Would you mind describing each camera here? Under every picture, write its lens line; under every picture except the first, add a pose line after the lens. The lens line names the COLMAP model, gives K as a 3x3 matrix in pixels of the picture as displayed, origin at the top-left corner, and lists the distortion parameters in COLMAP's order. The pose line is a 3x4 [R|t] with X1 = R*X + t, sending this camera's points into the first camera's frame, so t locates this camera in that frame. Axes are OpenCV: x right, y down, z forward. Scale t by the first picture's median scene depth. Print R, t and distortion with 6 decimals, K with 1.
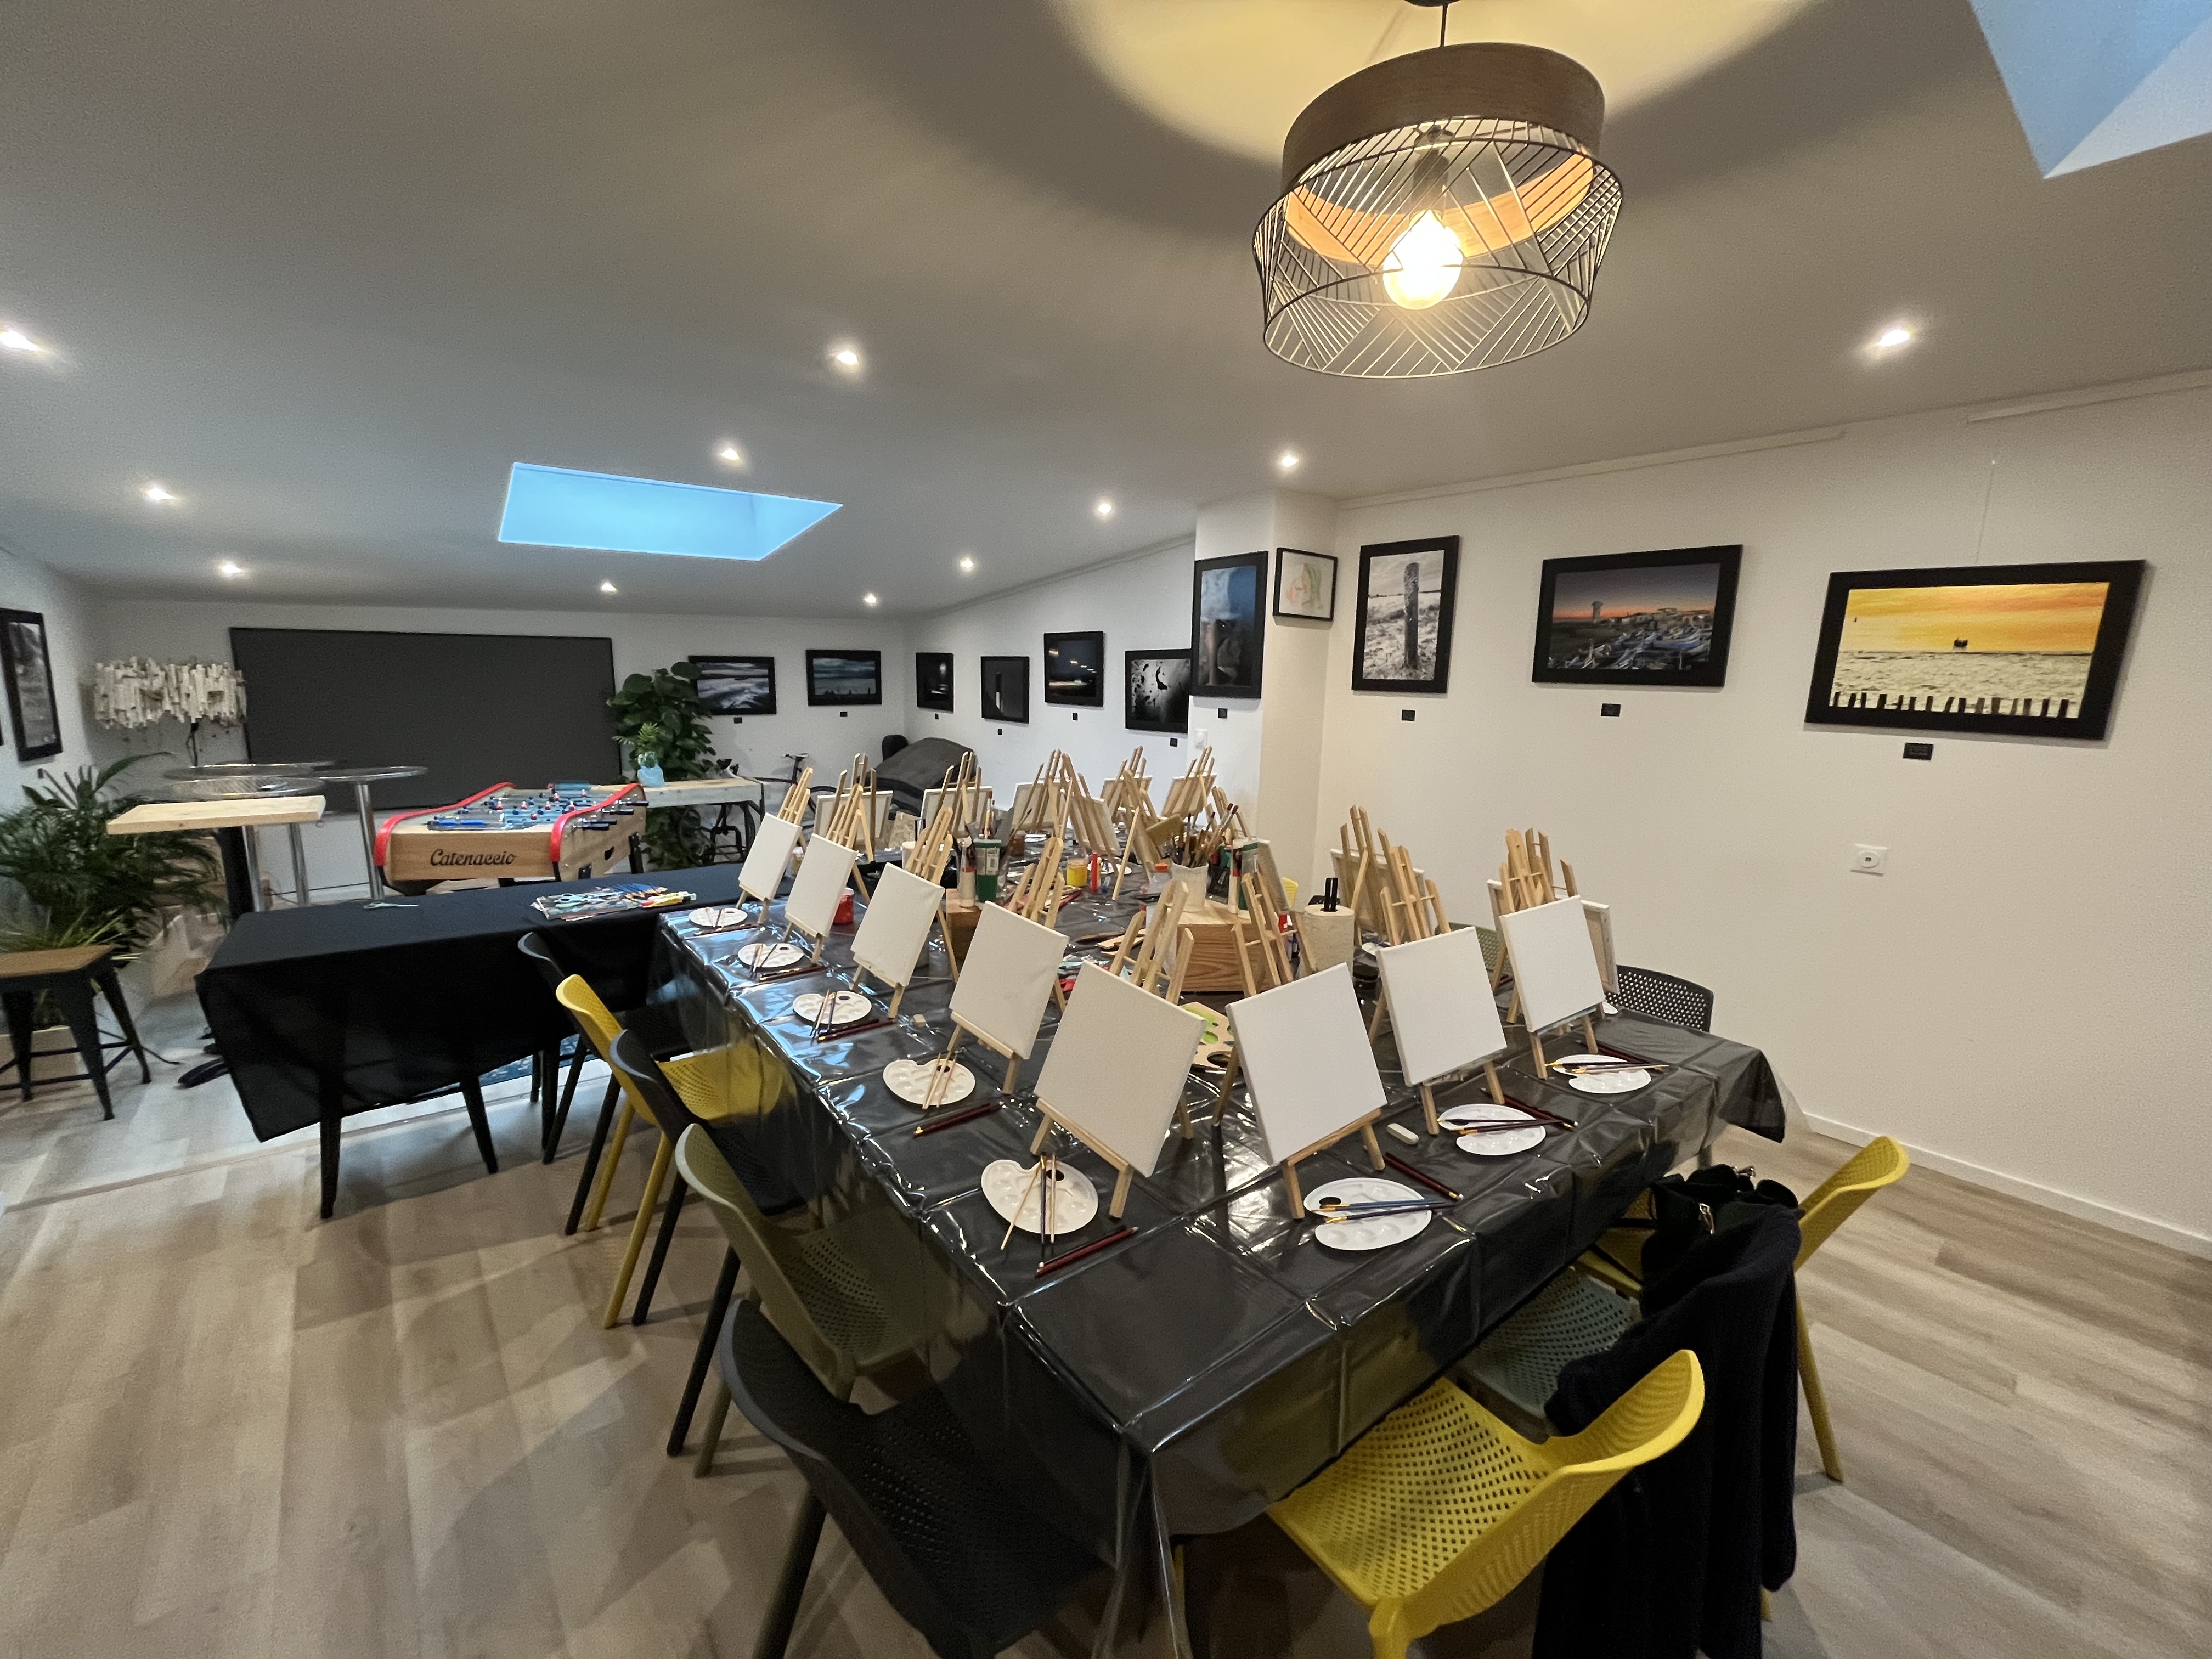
lens RADIAL K [[904.0, 0, 1106.0], [0, 904.0, 829.5], [0, 0, 1]] dist [0.000362, 0.000065]
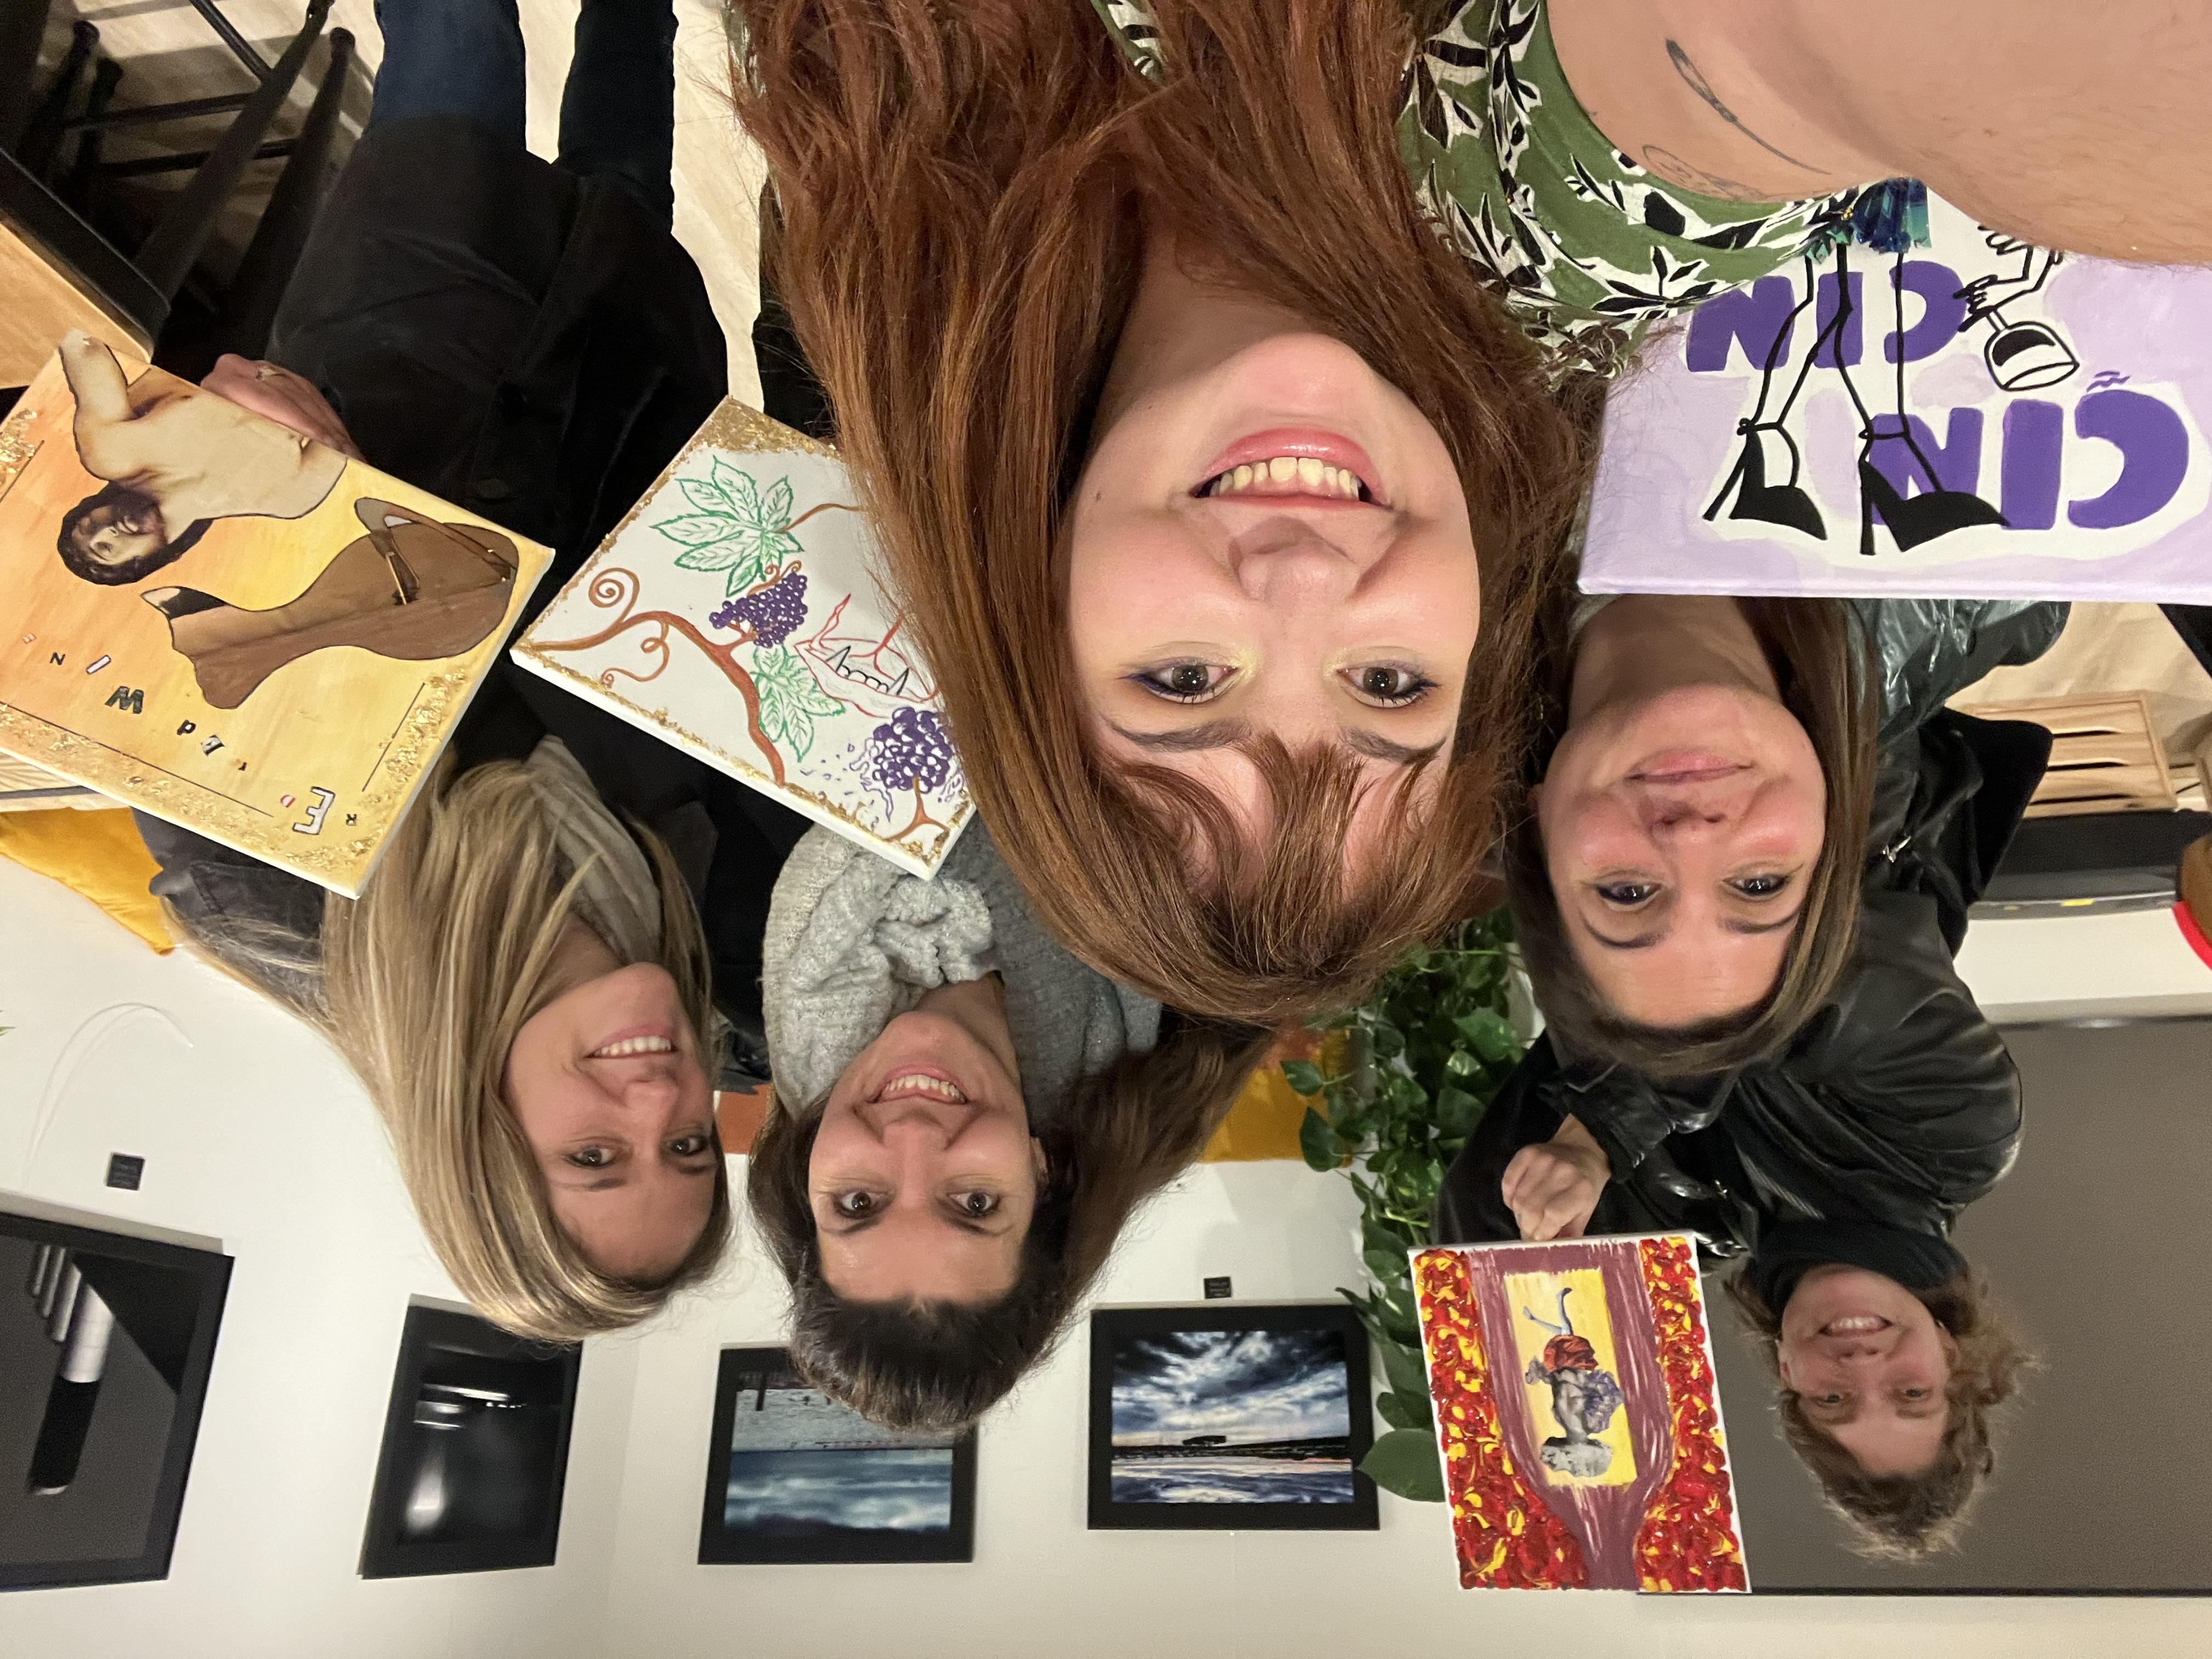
lens RADIAL K [[1461.5, 0, 1106.0], [0, 1461.5, 829.5], [0, 0, 1]] dist [0.001089, 0.000077]
pose [[-0.887235, -0.164488, -0.430996, -0.152423], [0.059475, -0.967261, 0.246717, -0.099132], [-0.457467, 0.193262, 0.867971, 0.597203]]
